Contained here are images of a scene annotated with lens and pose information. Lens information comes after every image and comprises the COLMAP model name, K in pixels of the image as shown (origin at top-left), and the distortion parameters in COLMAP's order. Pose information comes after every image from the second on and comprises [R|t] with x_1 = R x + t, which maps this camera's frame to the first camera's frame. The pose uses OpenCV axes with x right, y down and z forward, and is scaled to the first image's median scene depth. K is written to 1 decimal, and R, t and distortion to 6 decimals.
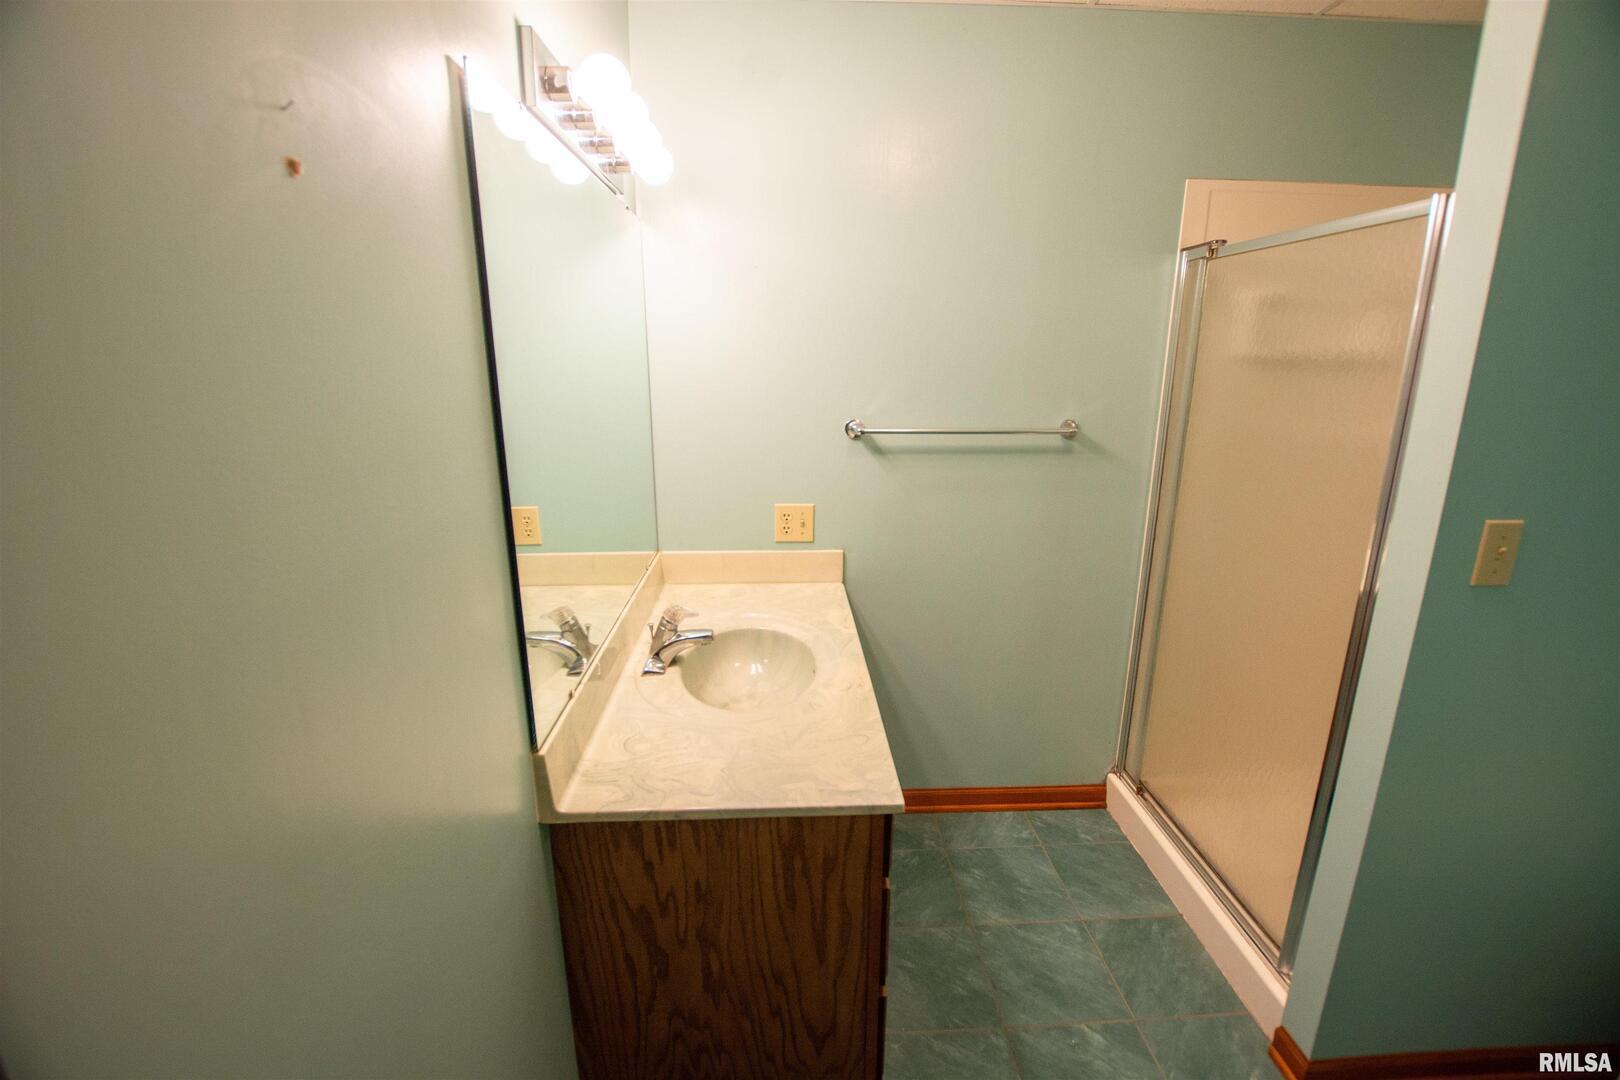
lens RADIAL K [[726.3, 0, 810.0], [0, 726.3, 540.0], [0, 0, 1]] dist [-0.002363, -0.000144]
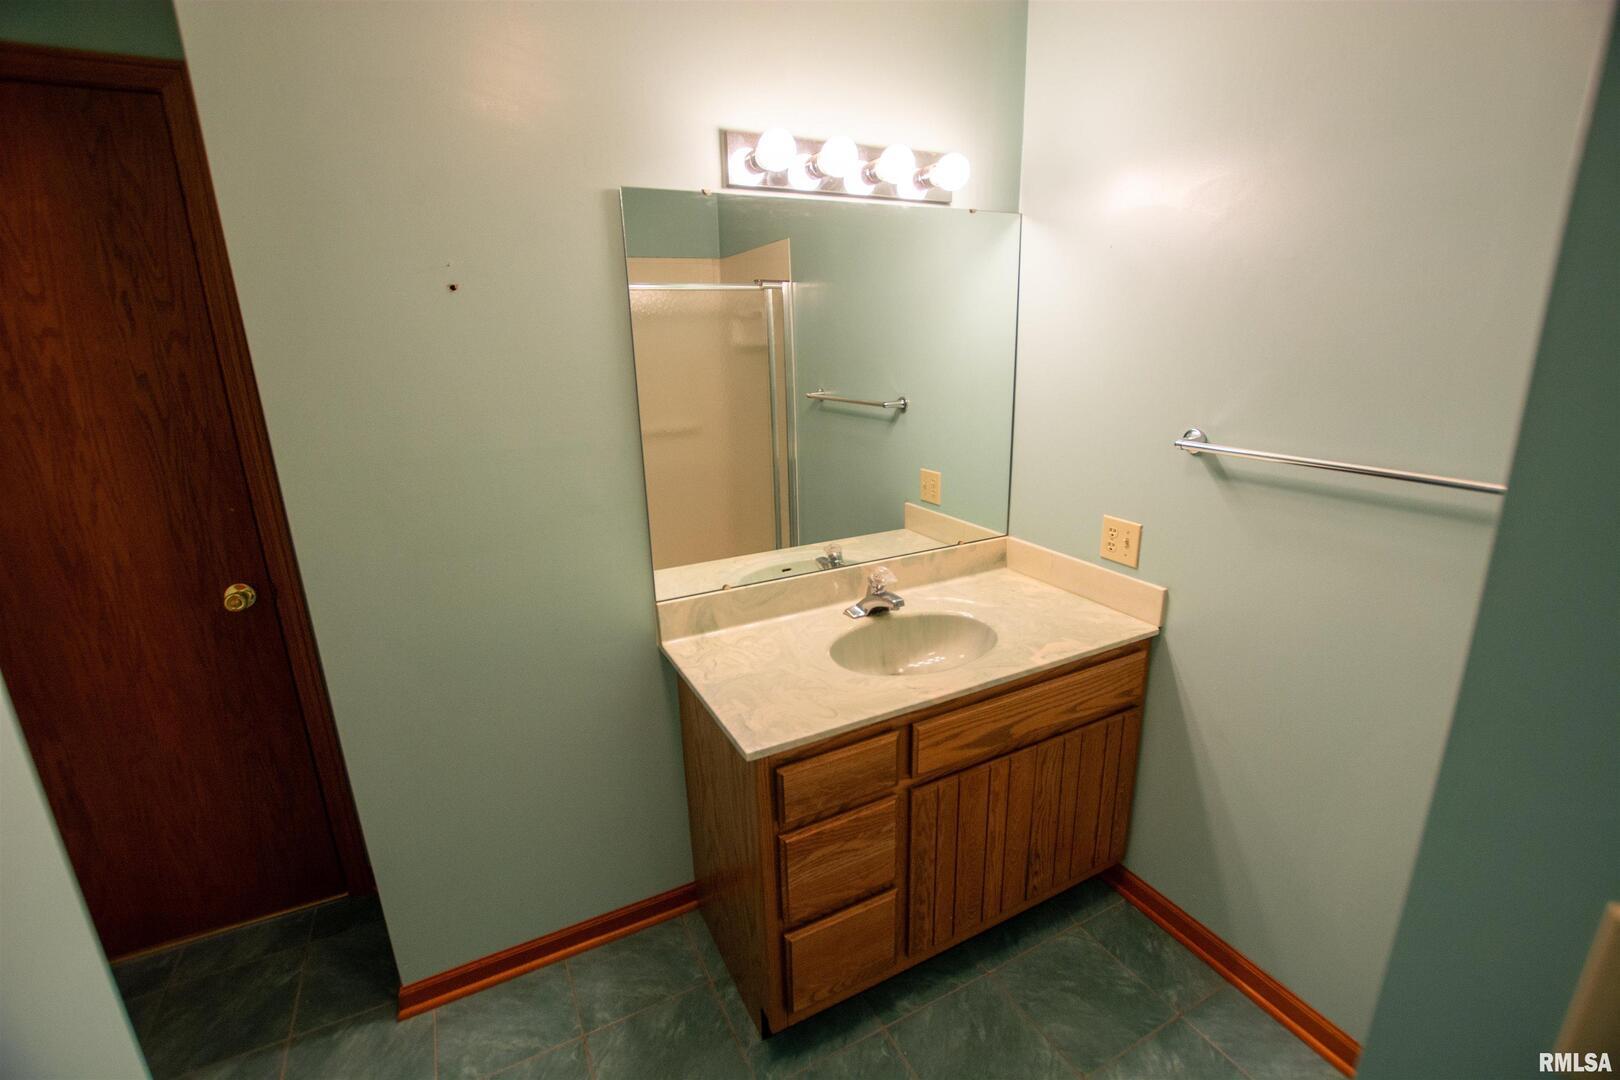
lens RADIAL K [[704.6, 0, 812.2], [0, 704.6, 529.4], [0, 0, 1]] dist [-0.001581, -0.000400]
pose [[0.420459, 0.223216, -0.879425, 0.566203], [-0.206319, 0.967395, 0.146901, -0.085192], [0.883542, 0.119676, 0.452804, 0.291131]]
